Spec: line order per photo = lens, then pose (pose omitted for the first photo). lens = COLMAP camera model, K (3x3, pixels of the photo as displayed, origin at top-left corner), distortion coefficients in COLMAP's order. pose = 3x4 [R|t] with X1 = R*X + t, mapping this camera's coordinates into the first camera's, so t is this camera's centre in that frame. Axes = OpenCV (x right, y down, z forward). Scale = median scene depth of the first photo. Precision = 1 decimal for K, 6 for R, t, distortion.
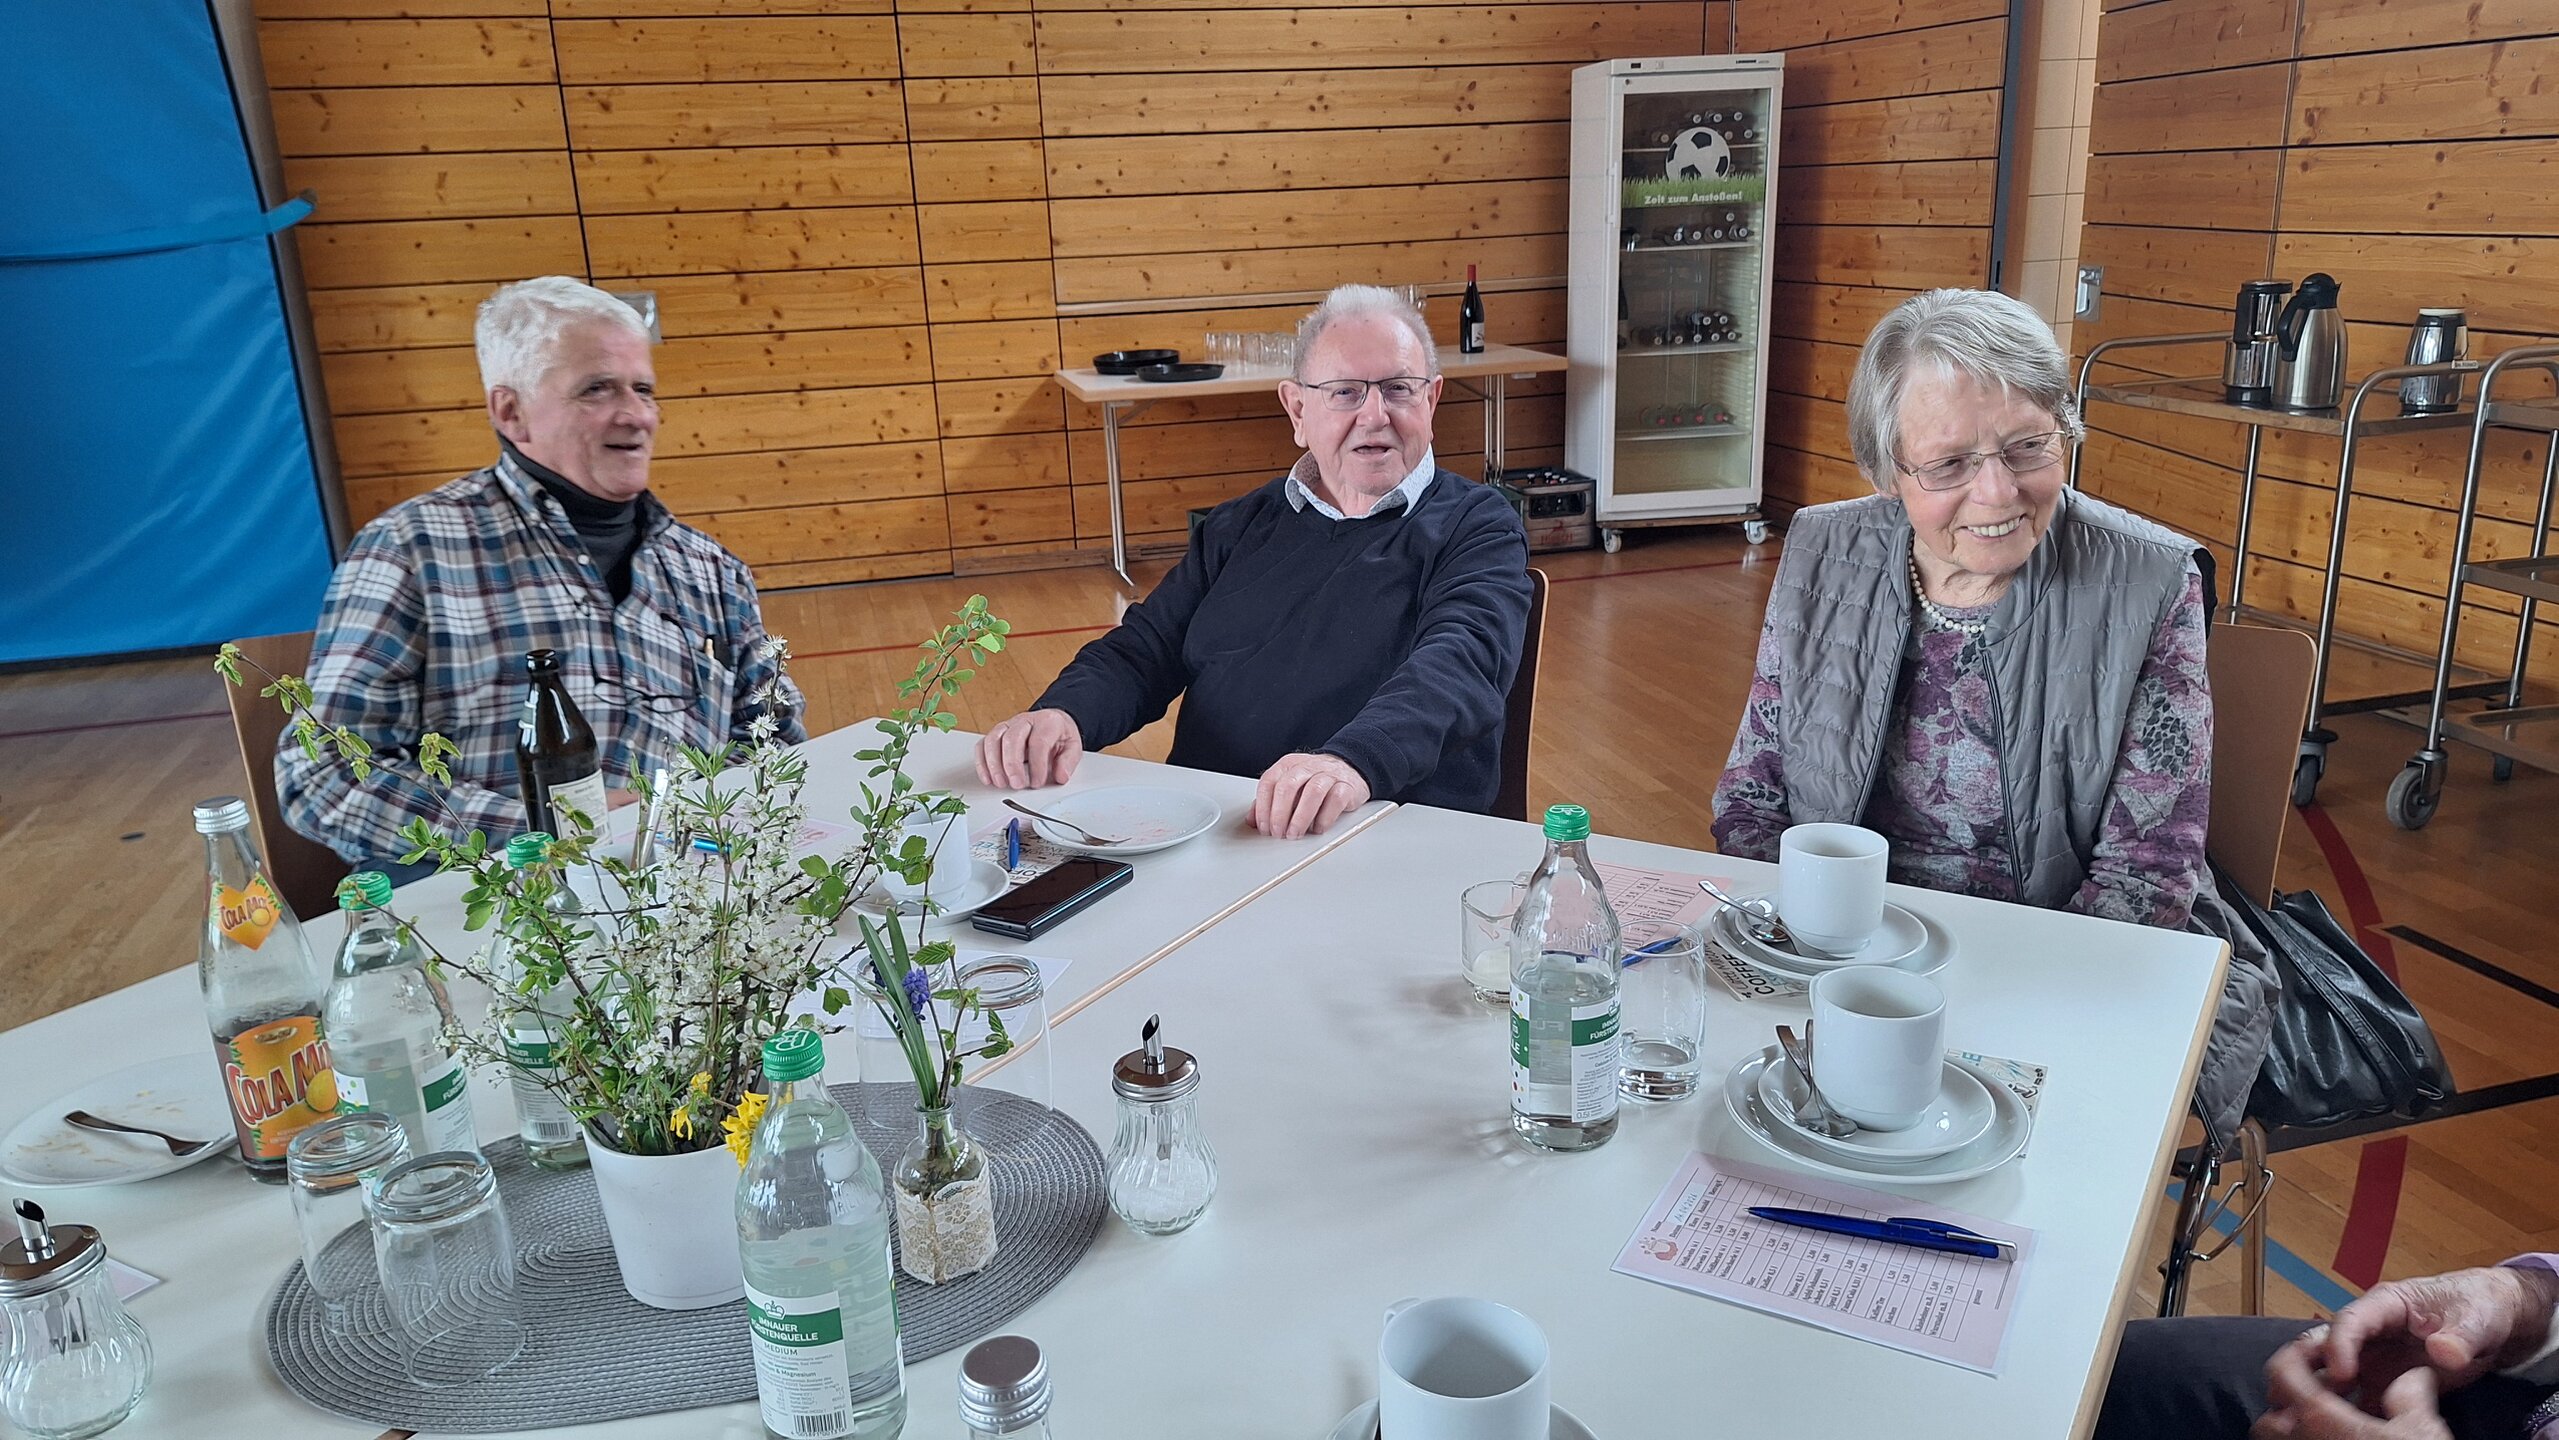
lens RADIAL K [[1752.3, 0, 1270.7], [0, 1752.3, 744.7], [0, 0, 1]] dist [0.059613, -0.061472]
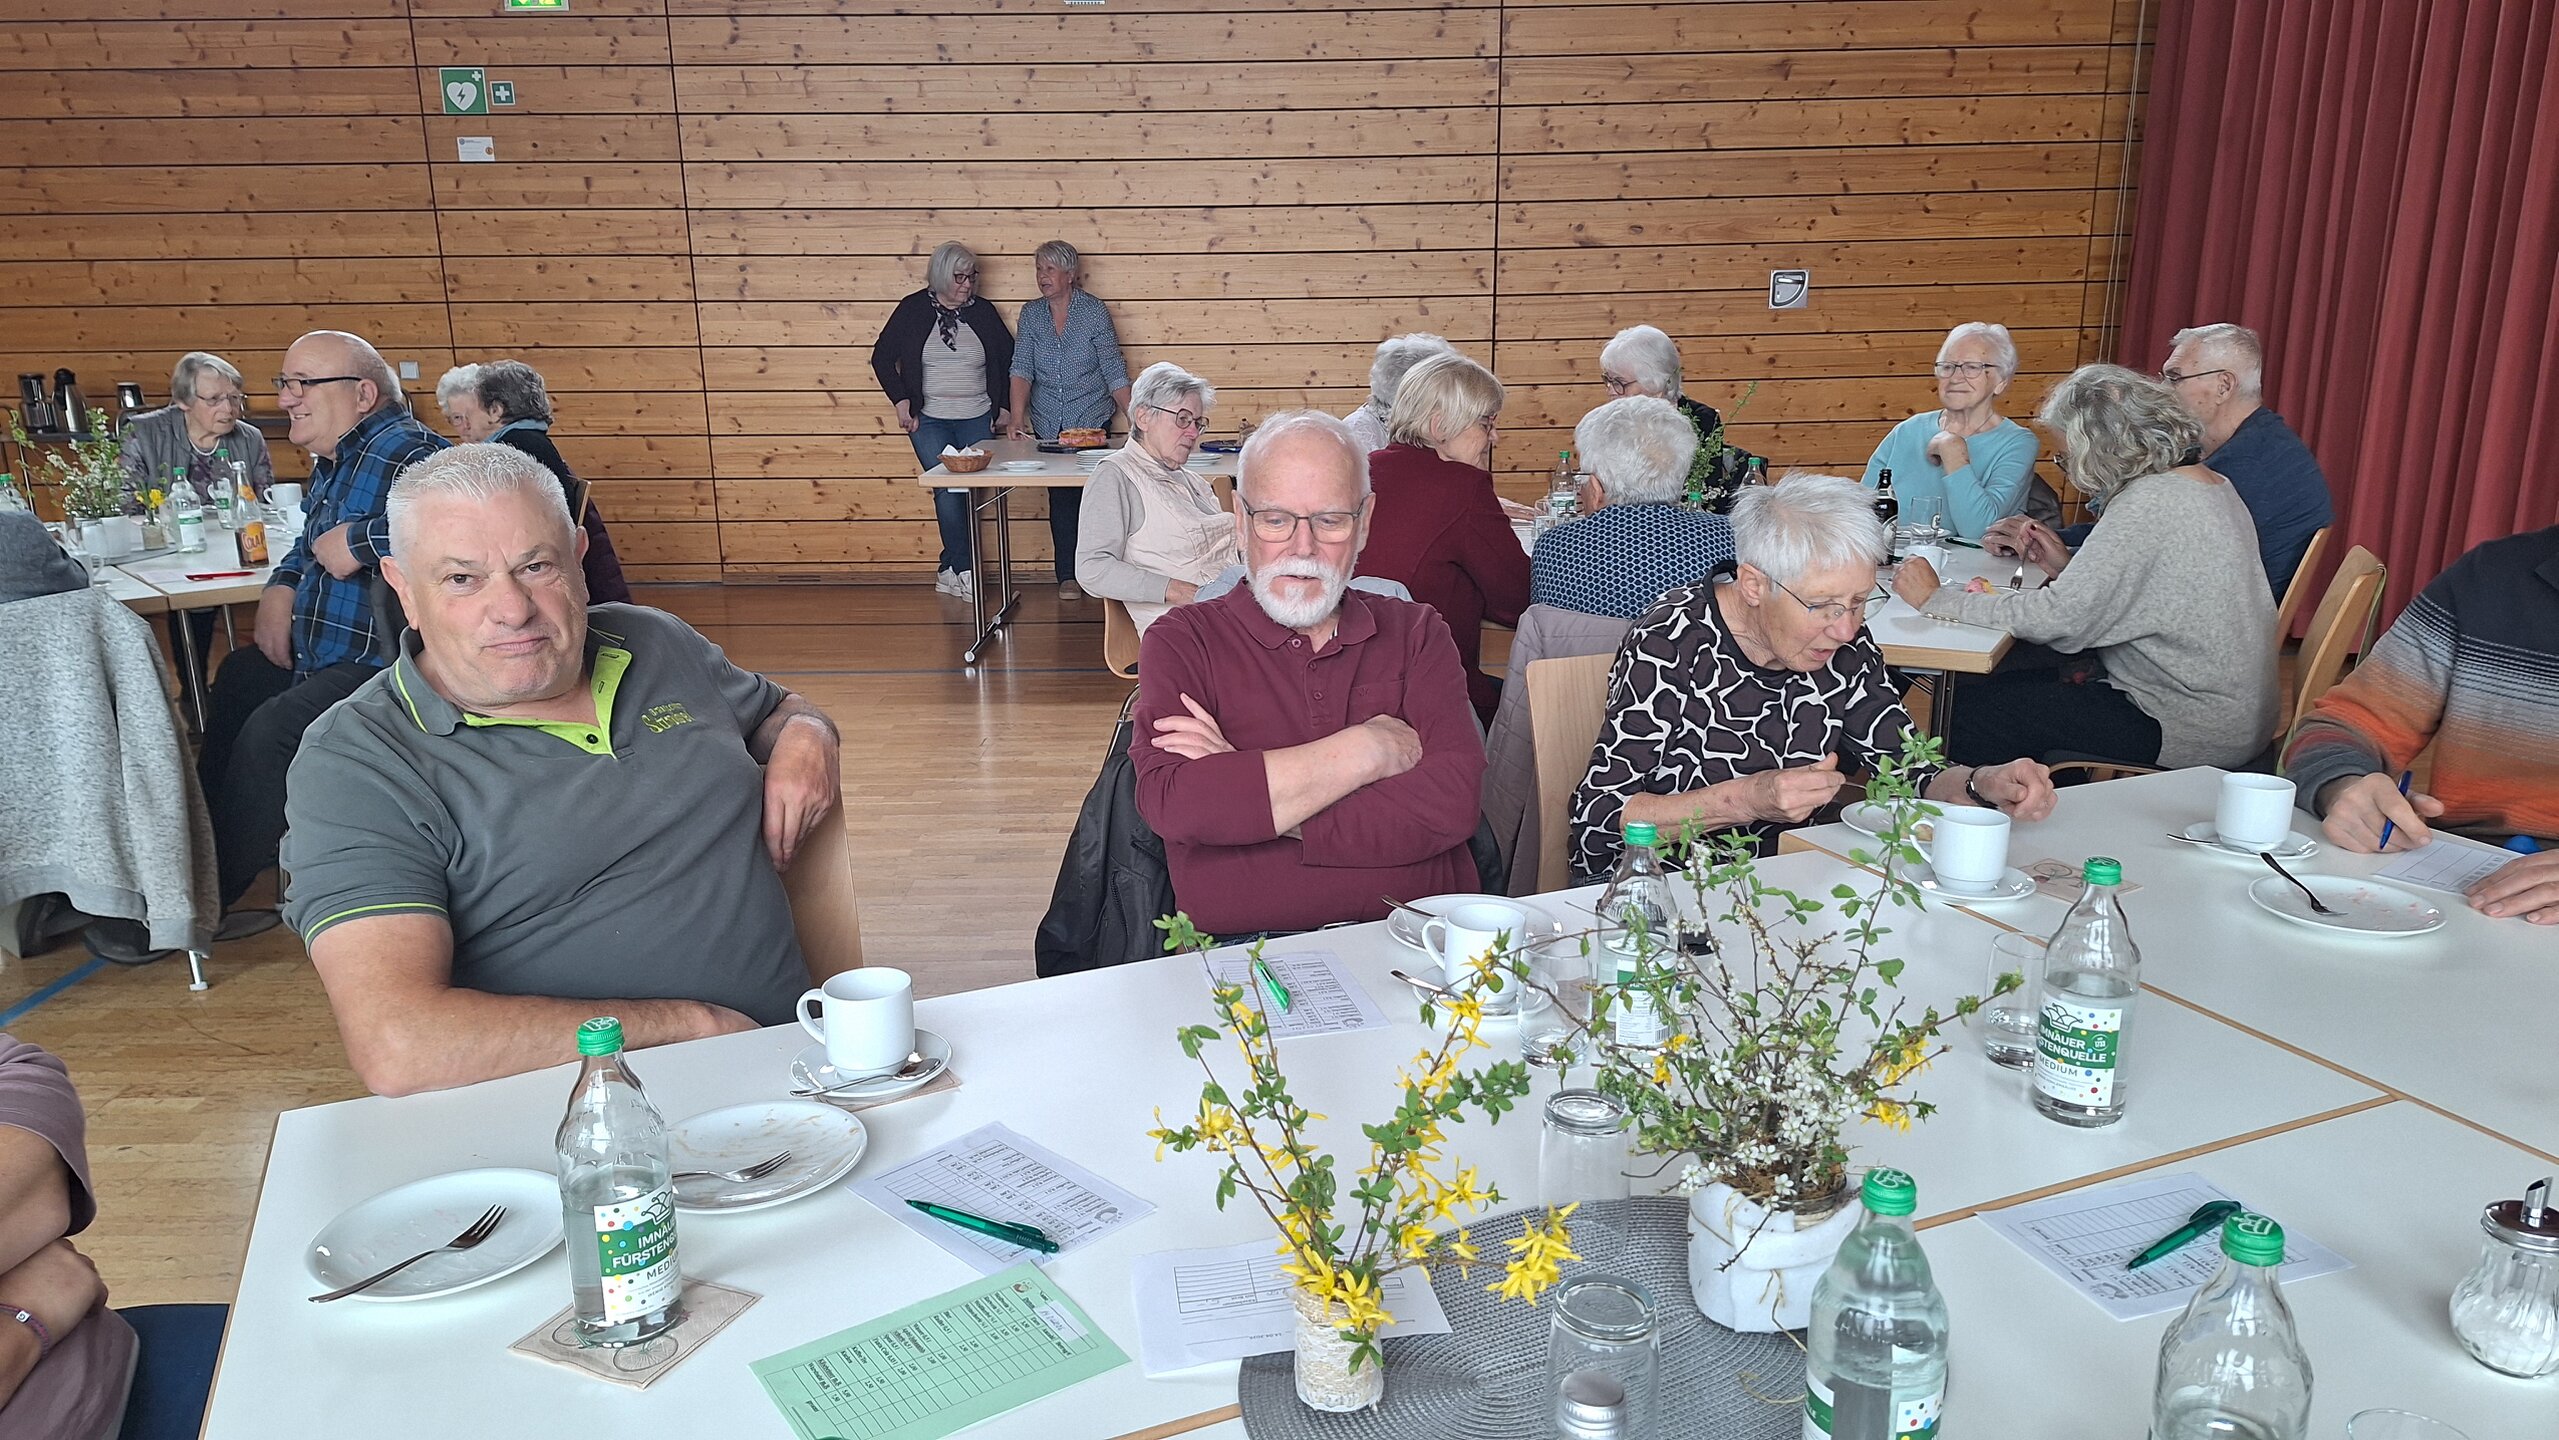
lens RADIAL K [[1752.3, 0, 1301.3], [0, 1752.3, 769.9], [0, 0, 1]] dist [0.059613, -0.061472]
pose [[0.257523, -0.226182, 0.939427, -0.731411], [0.291433, 0.945126, 0.147664, 0.195436], [-0.921276, 0.235753, 0.309309, -0.577747]]
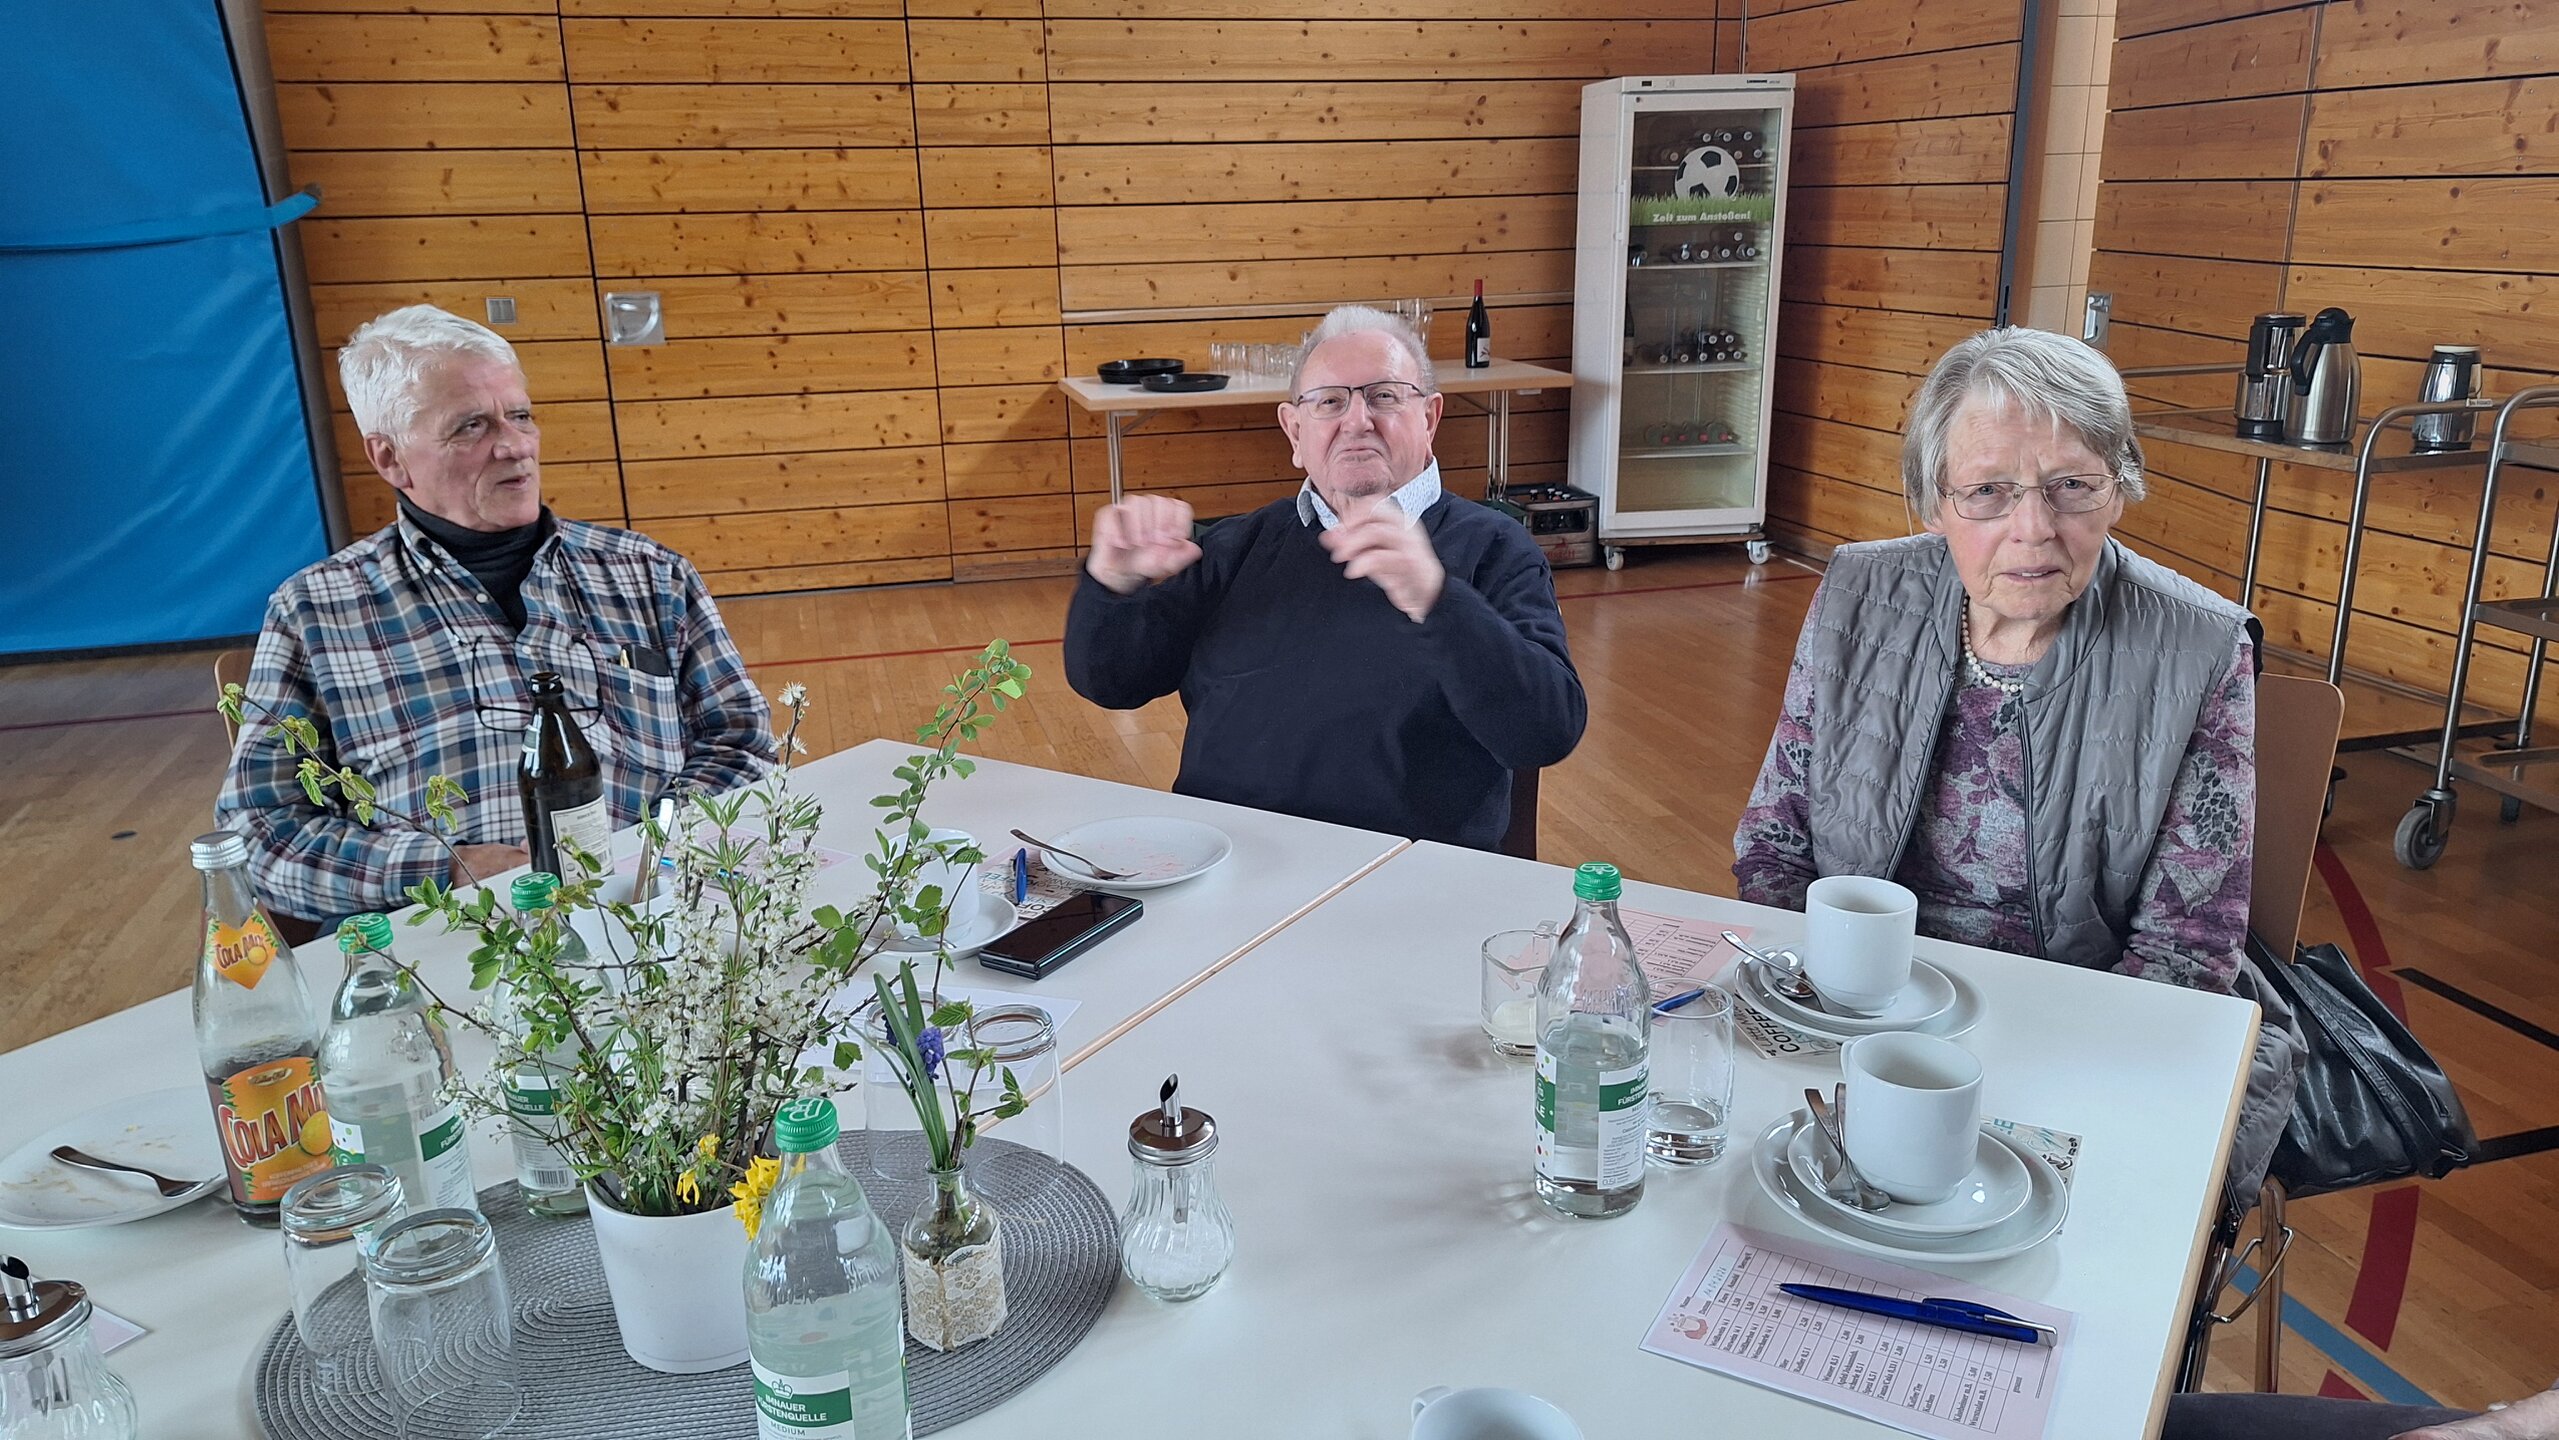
lens RADIAL K [[1752.3, 0, 1268.5], [0, 1752.3, 740.4], [0, 0, 1]] dist [0.059613, -0.061472]
pose [[0.999847, 0.017276, 0.002622, -0.003513], [-0.017263, 0.999839, -0.004822, -0.005156], [-0.002705, 0.004776, 0.999985, 0.004440]]
